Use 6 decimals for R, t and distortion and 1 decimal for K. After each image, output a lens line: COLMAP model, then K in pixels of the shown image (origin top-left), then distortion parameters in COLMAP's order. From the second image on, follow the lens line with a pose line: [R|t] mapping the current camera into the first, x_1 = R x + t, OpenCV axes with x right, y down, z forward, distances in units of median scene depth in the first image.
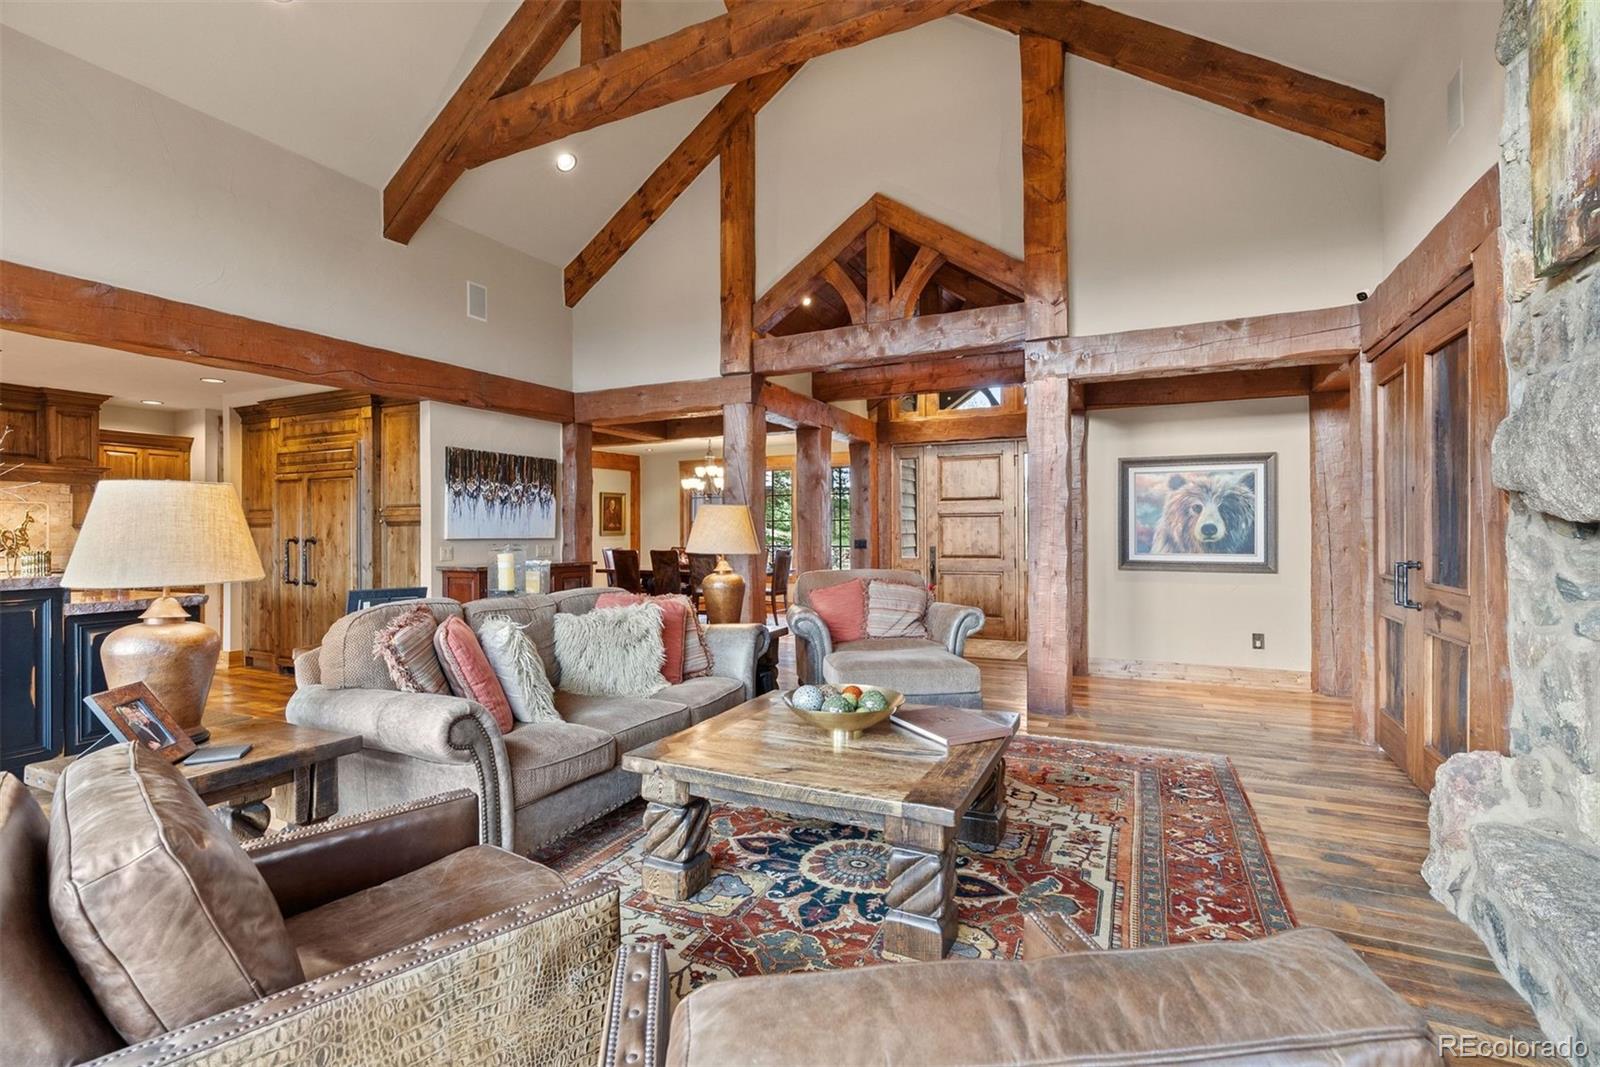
lens RADIAL K [[728.0, 0, 812.2], [0, 728.0, 532.8], [0, 0, 1]] dist [-0.002585, -0.000038]
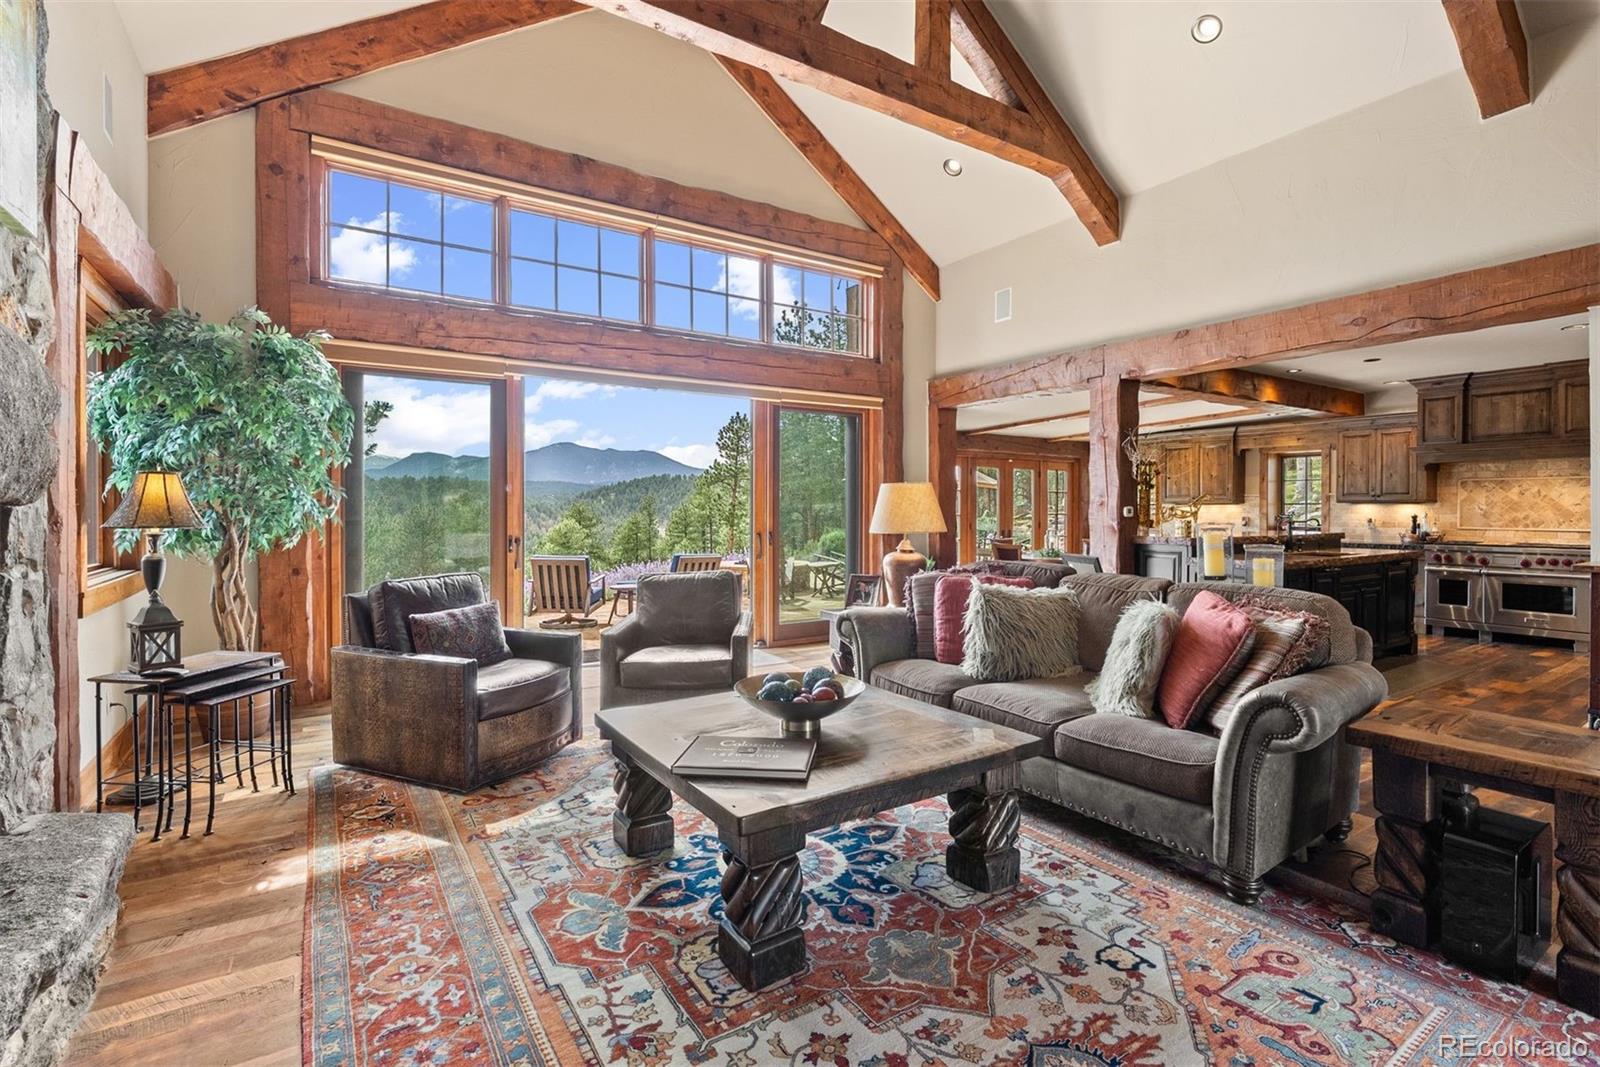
lens RADIAL K [[740.0, 0, 790.0], [0, 740.0, 515.1], [0, 0, 1]] dist [-0.011832, 0.005073]
pose [[-0.544183, 0.011098, -0.838893, 0.829727], [0.000819, 0.999919, 0.012697, -0.006019], [0.838966, 0.006223, -0.544148, 1.476239]]
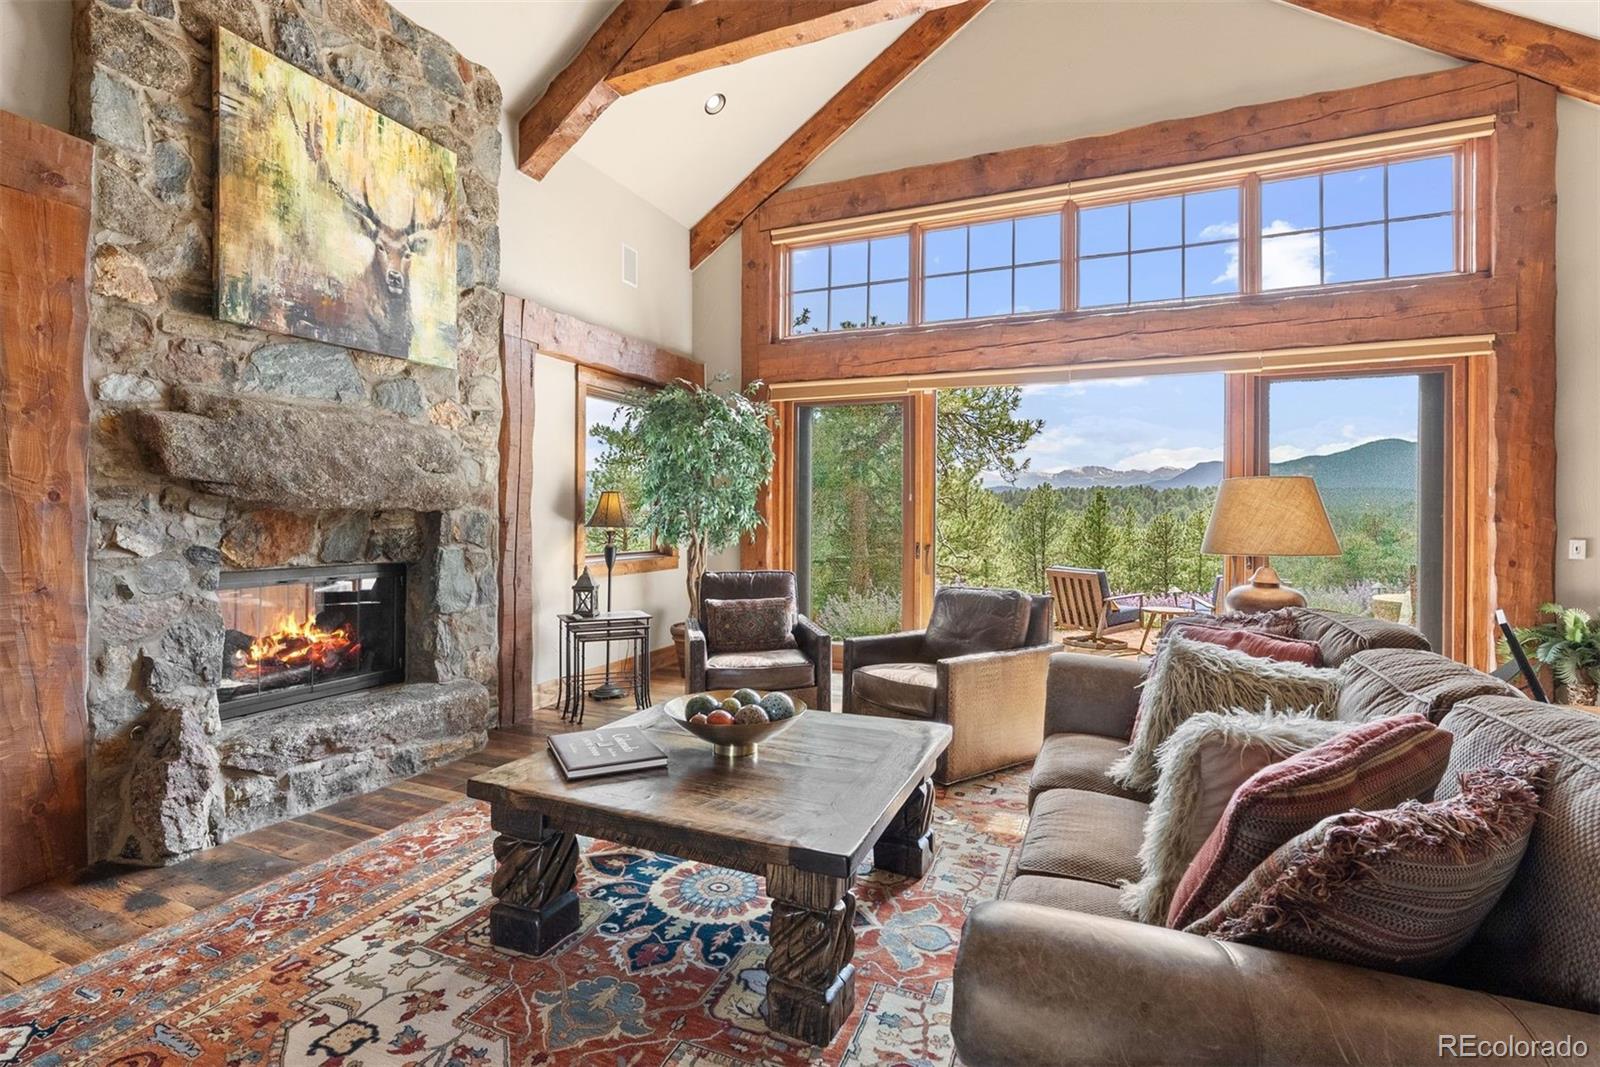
lens RADIAL K [[740.0, 0, 790.0], [0, 740.0, 515.1], [0, 0, 1]] dist [-0.011832, 0.005073]
pose [[-0.999949, -0.002237, -0.009876, -0.012662], [-0.002233, 0.999997, -0.000441, -0.001599], [0.009877, -0.000419, -0.999951, 1.843715]]
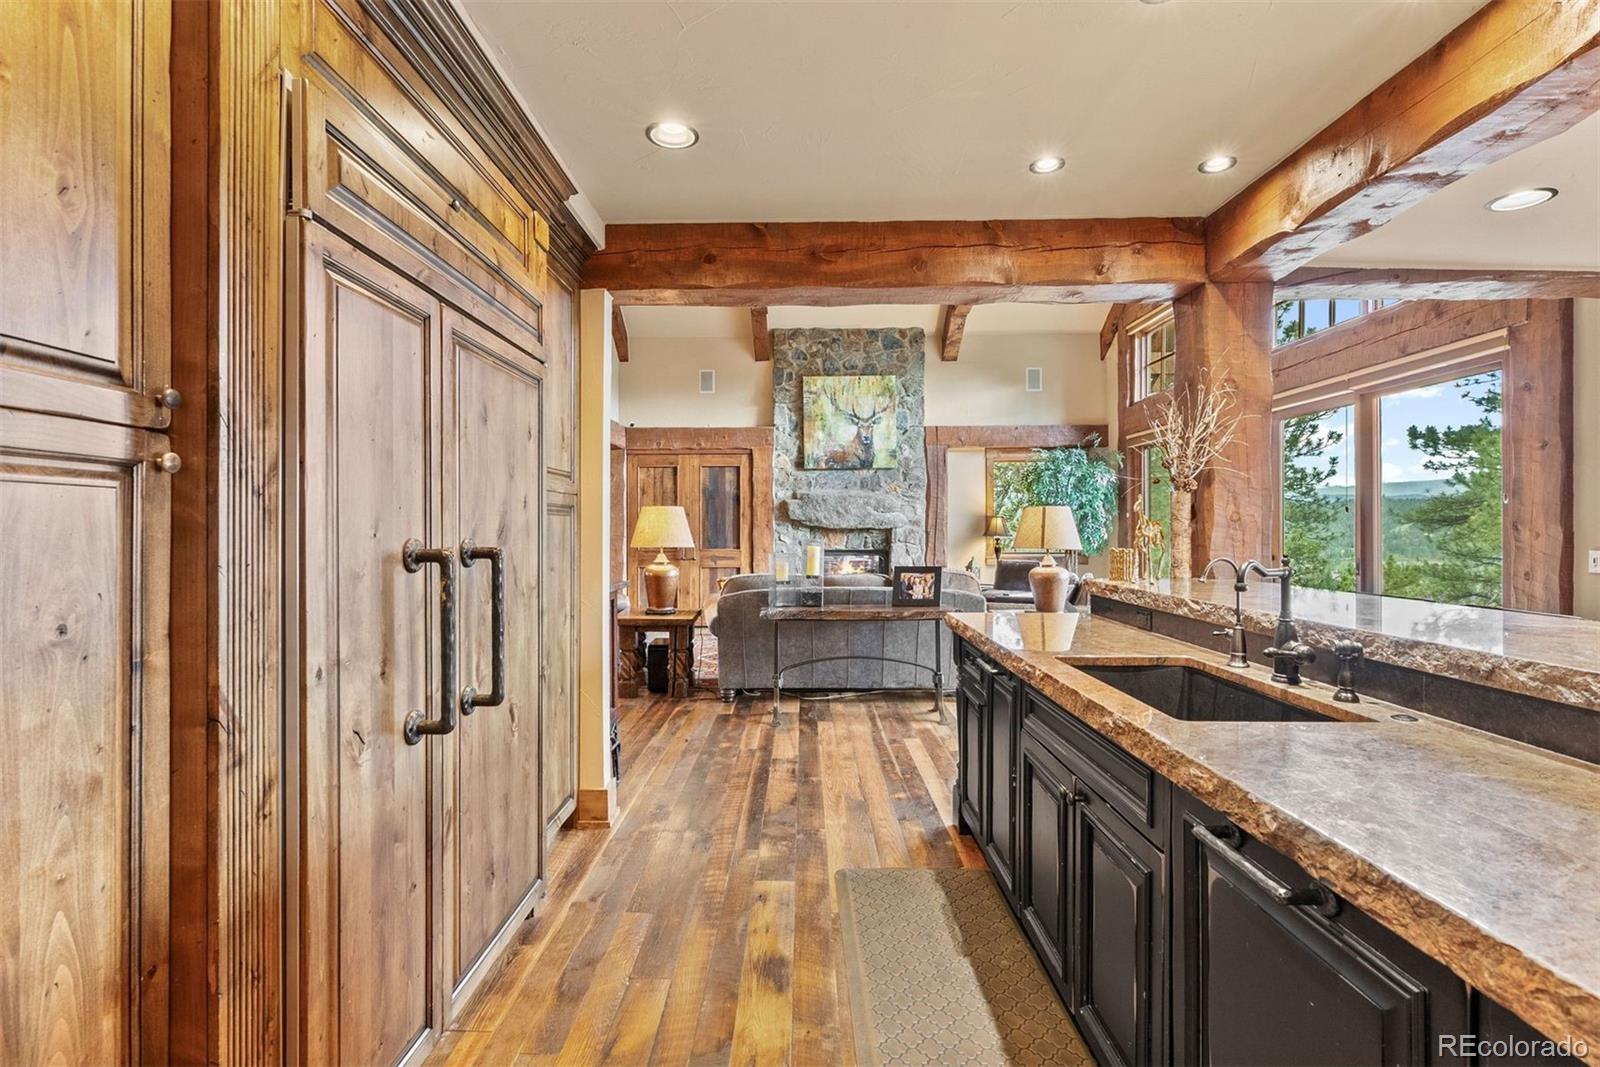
lens RADIAL K [[740.0, 0, 790.0], [0, 740.0, 515.1], [0, 0, 1]] dist [-0.011832, 0.005073]
pose [[-0.394375, 0.023943, 0.918638, -2.225526], [0.002285, 0.999683, -0.025075, 0.011689], [-0.918947, -0.007790, -0.394305, 2.154524]]
